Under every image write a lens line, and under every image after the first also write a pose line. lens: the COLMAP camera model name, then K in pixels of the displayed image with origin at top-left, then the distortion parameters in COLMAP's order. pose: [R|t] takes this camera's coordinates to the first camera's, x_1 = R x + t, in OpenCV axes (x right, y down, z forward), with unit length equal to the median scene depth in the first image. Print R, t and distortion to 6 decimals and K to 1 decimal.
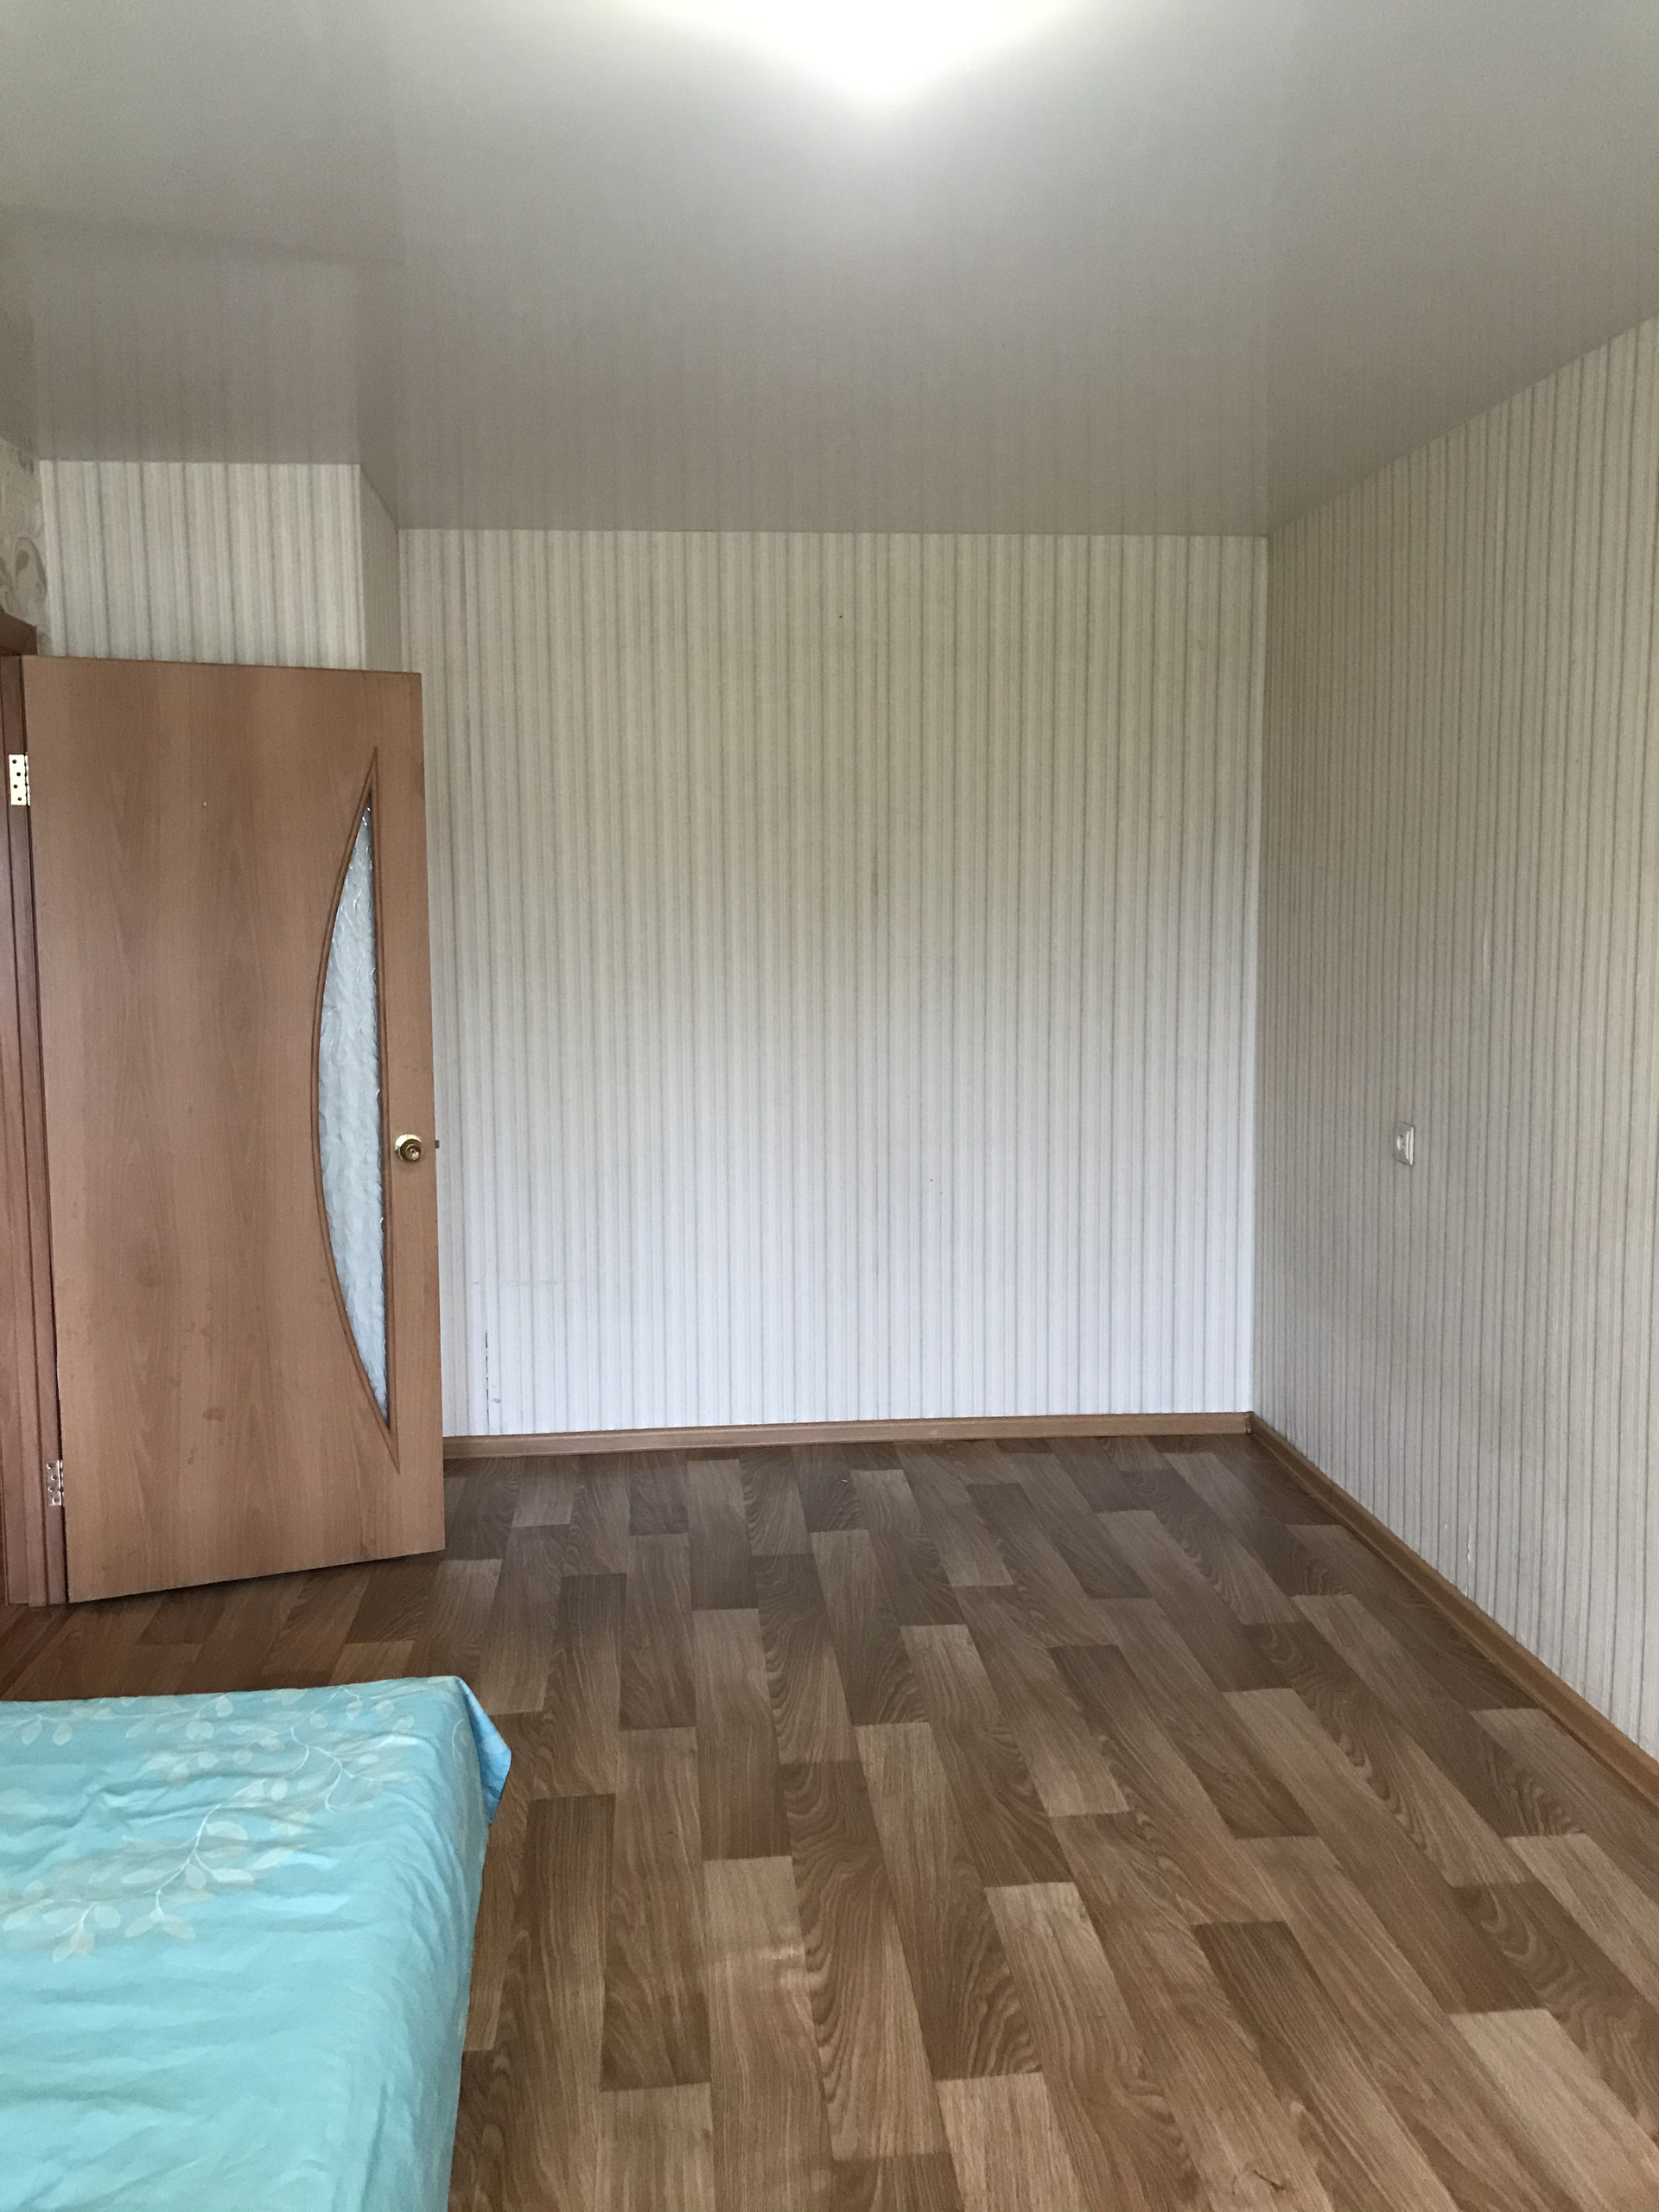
lens RADIAL K [[1862.9, 0, 830.5], [0, 1862.9, 1104.6], [0, 0, 1]] dist [0.028266, -0.012325]
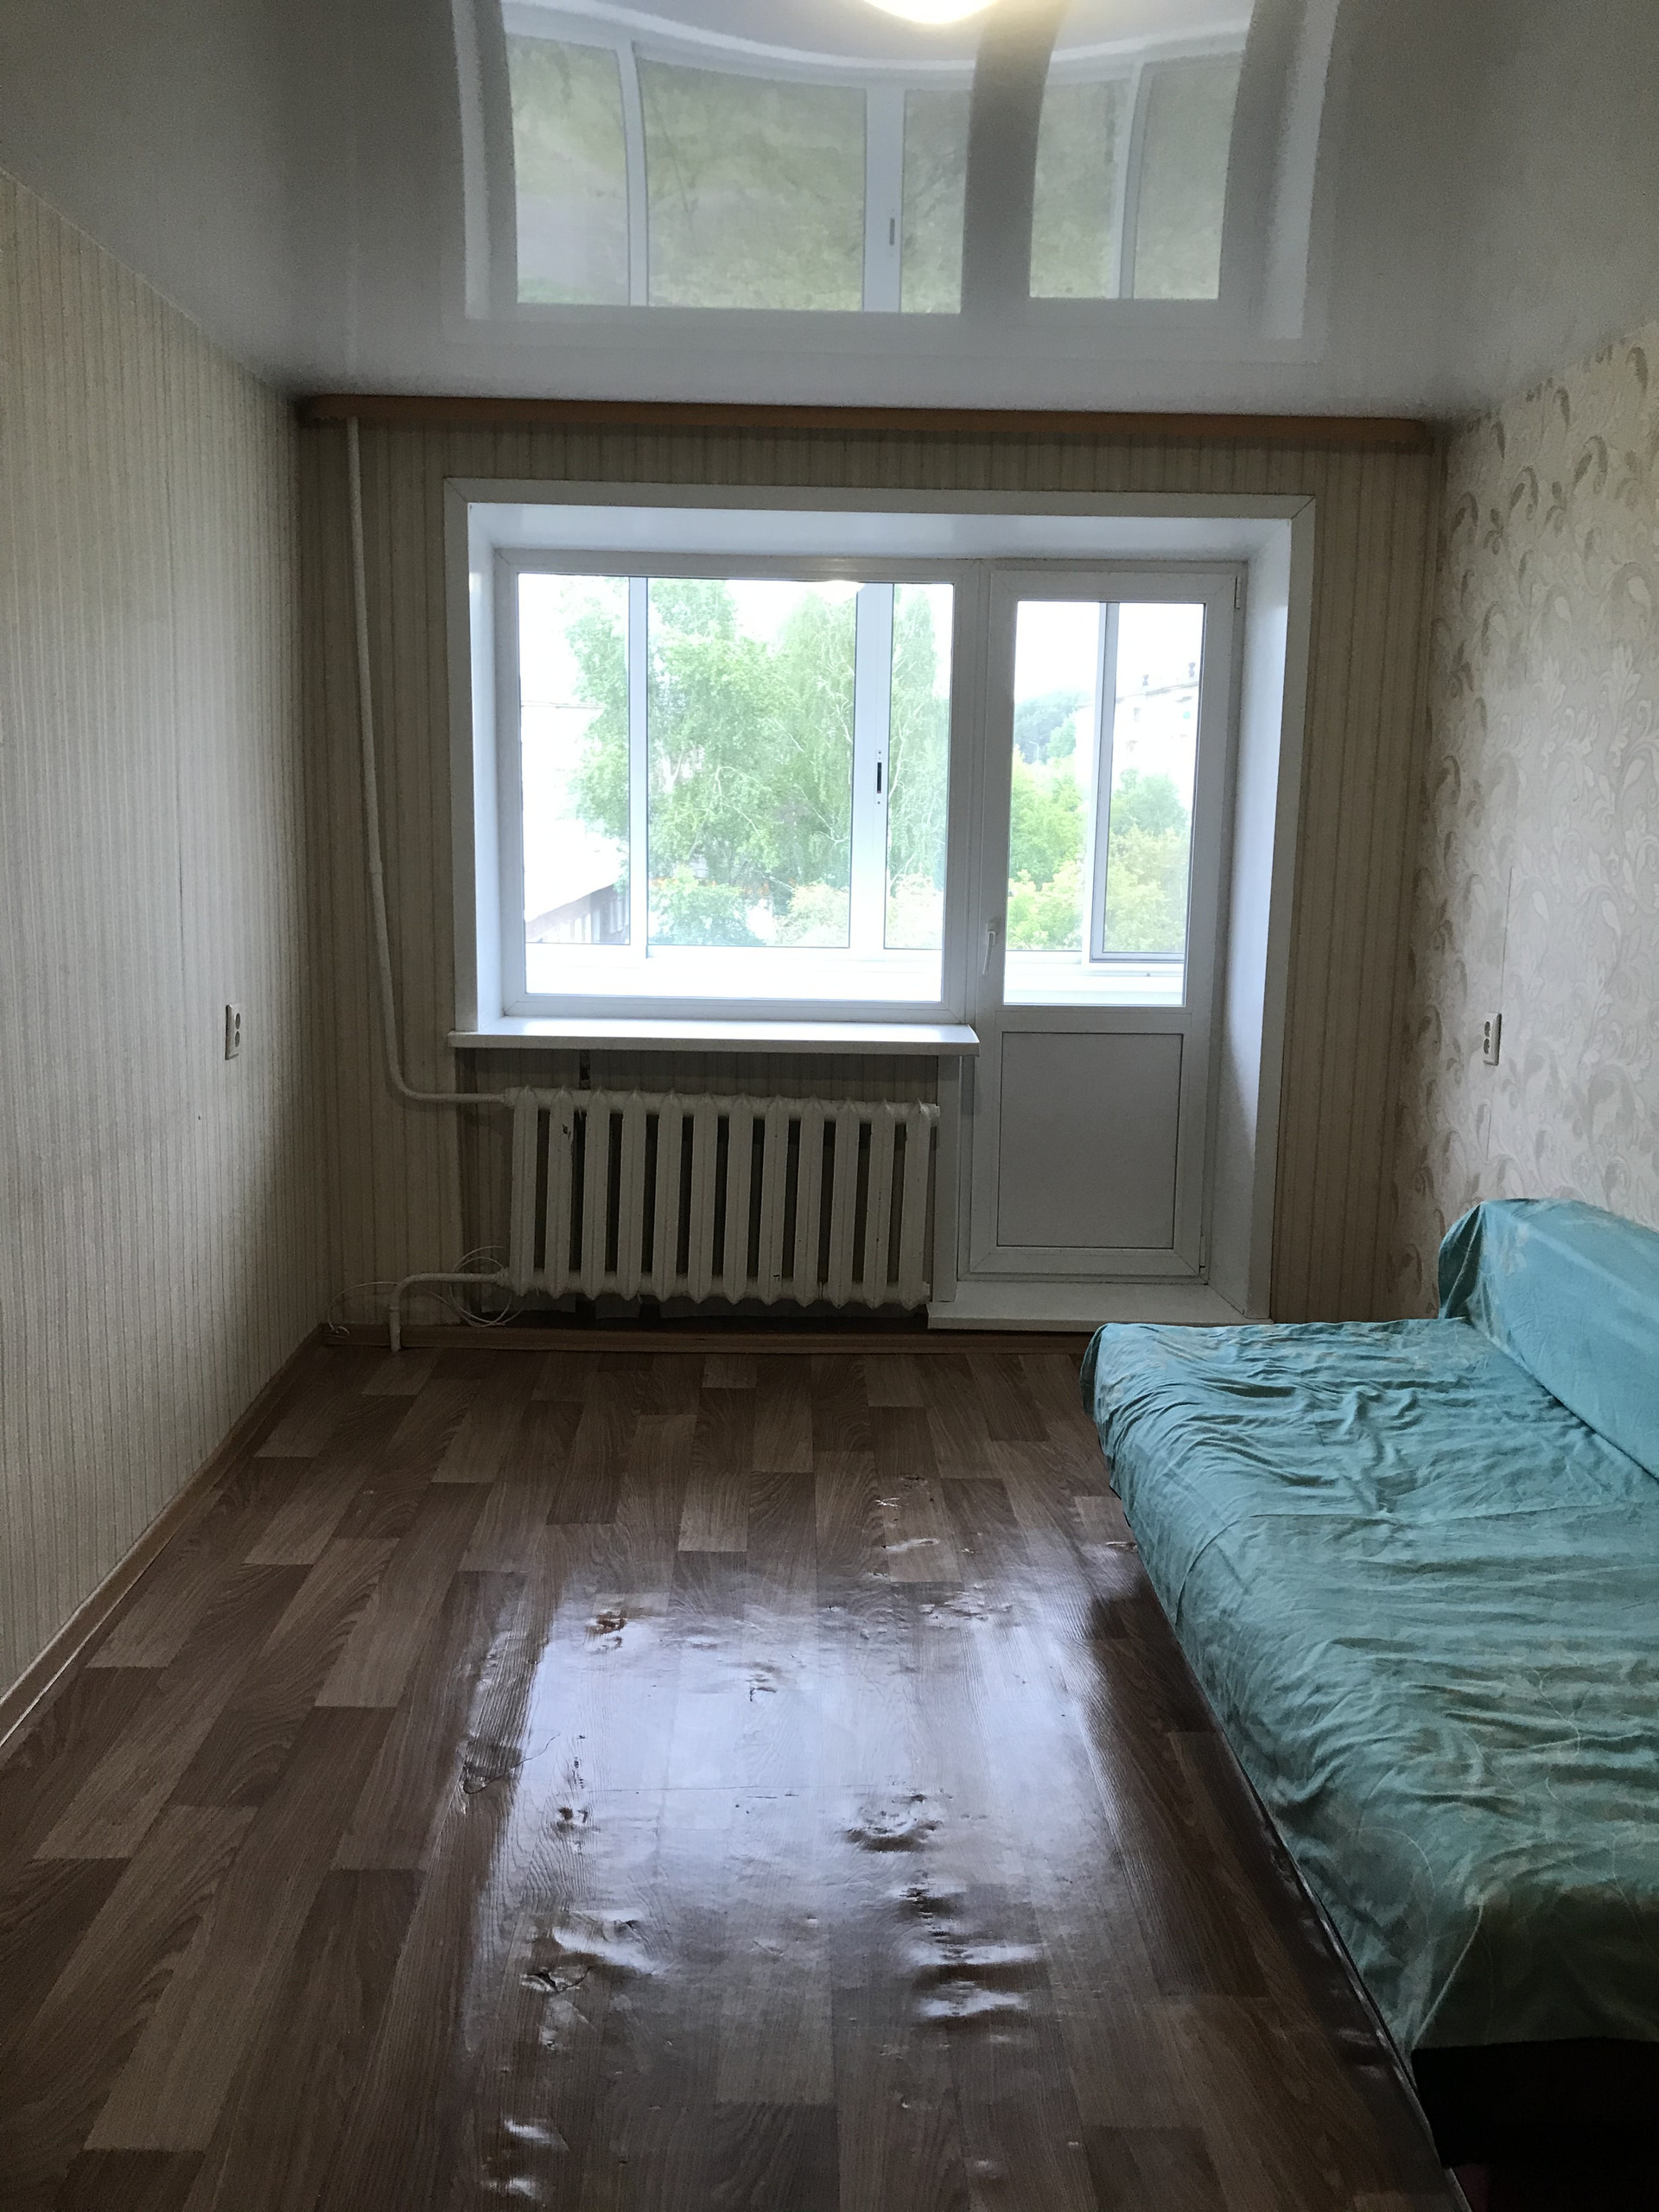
lens RADIAL K [[1862.9, 0, 828.4], [0, 1862.9, 1106.3], [0, 0, 1]] dist [0.028266, -0.012325]
pose [[-0.997054, -0.025421, 0.072372, -0.401388], [-0.004710, 0.961998, 0.273014, -0.200153], [-0.076562, 0.271869, -0.959284, 1.806791]]
